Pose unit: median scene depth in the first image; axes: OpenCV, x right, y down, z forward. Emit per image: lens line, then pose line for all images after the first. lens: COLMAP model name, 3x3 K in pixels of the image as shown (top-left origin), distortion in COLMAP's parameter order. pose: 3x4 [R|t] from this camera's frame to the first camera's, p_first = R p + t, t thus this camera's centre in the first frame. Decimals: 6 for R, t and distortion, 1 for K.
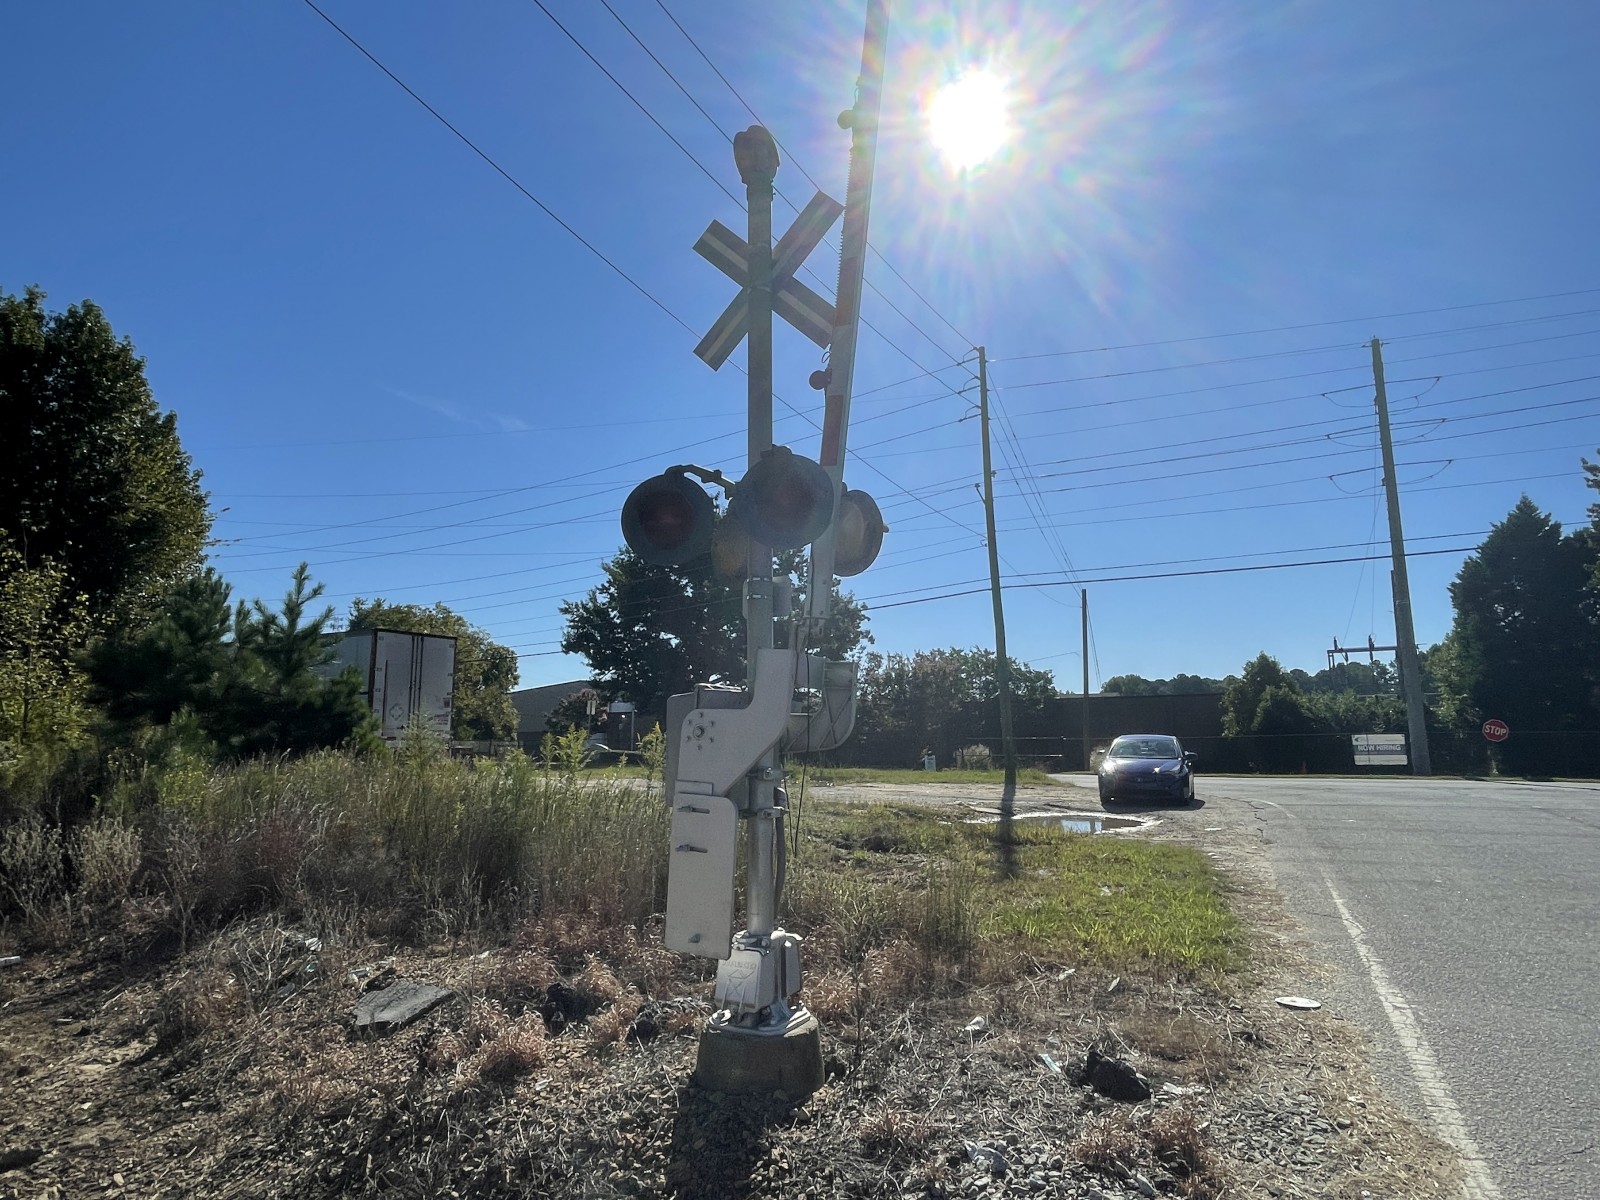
lens RADIAL K [[892.4, 0, 802.3], [0, 892.4, 591.5], [0, 0, 1]] dist [-0.008661, 0.005491]
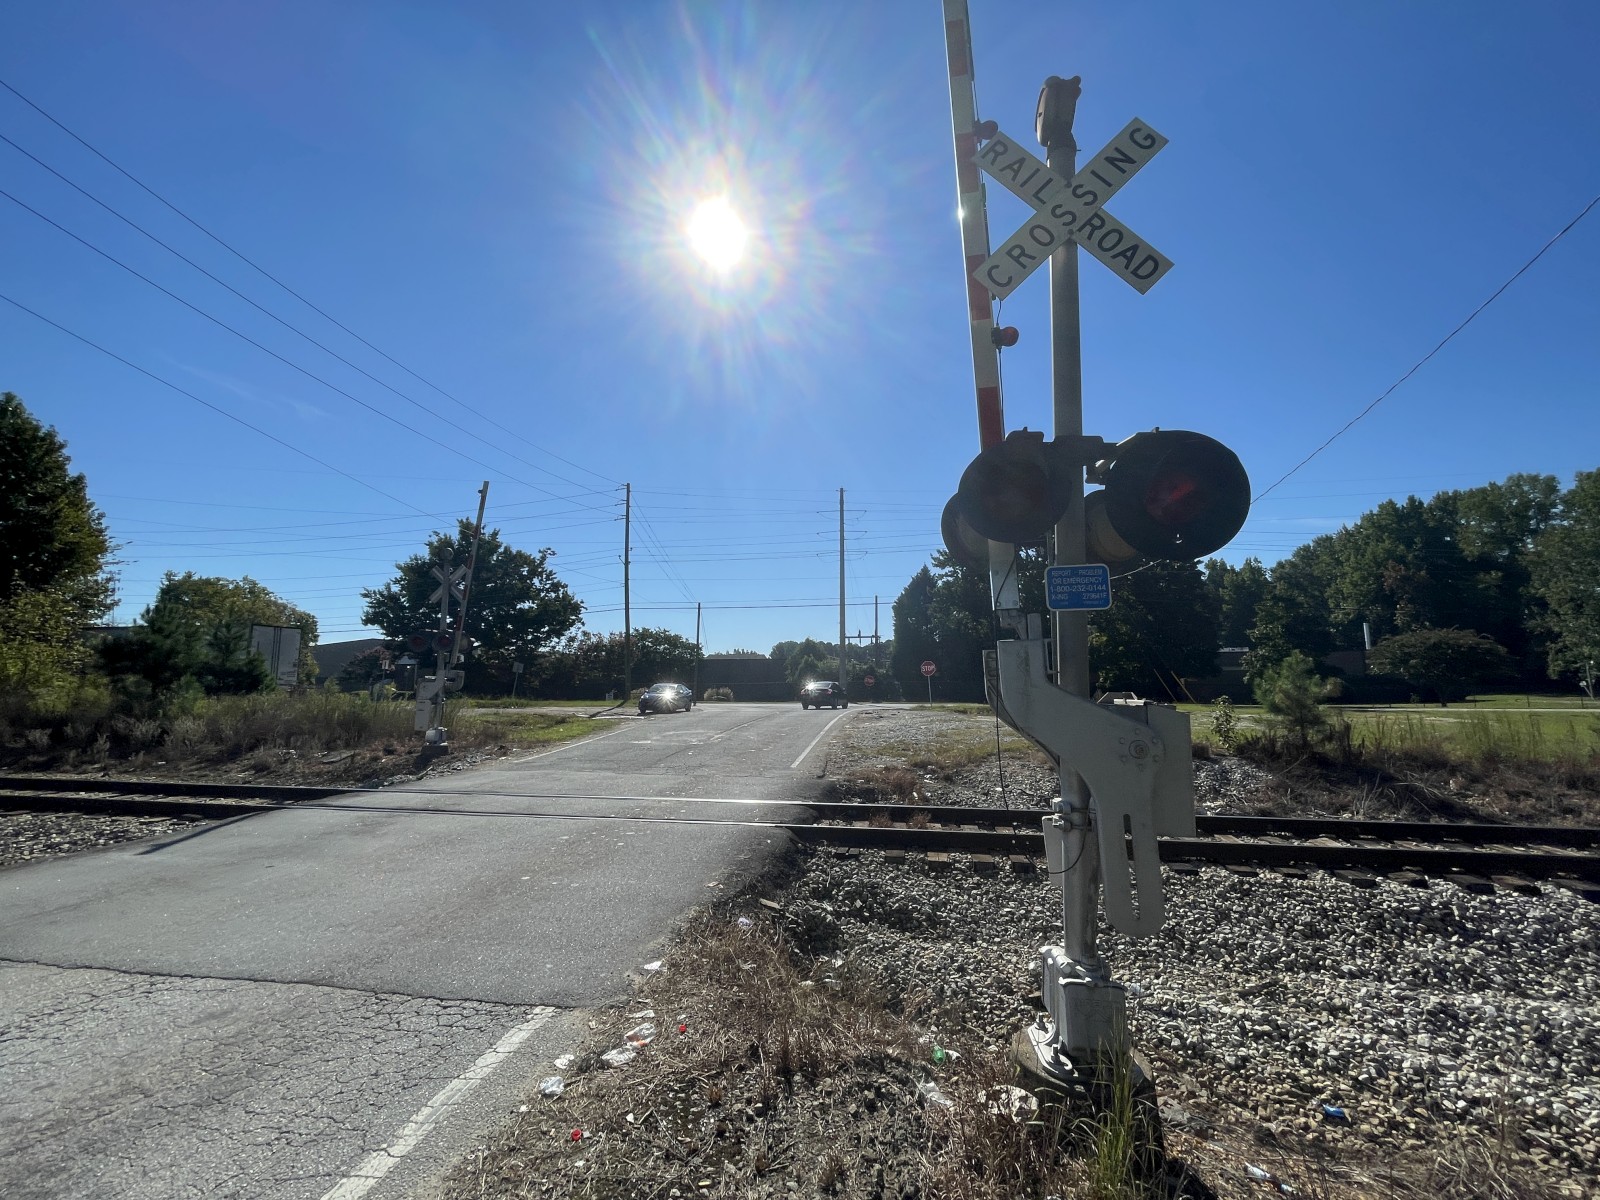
lens RADIAL K [[638.9, 0, 805.0], [0, 638.9, 600.2], [0, 0, 1]] dist [-0.008476, 0.000605]
pose [[0.936501, 0.045167, 0.347744, 0.048572], [-0.057883, 0.997978, 0.026260, -0.042753], [-0.345855, -0.044721, 0.937222, -0.239647]]
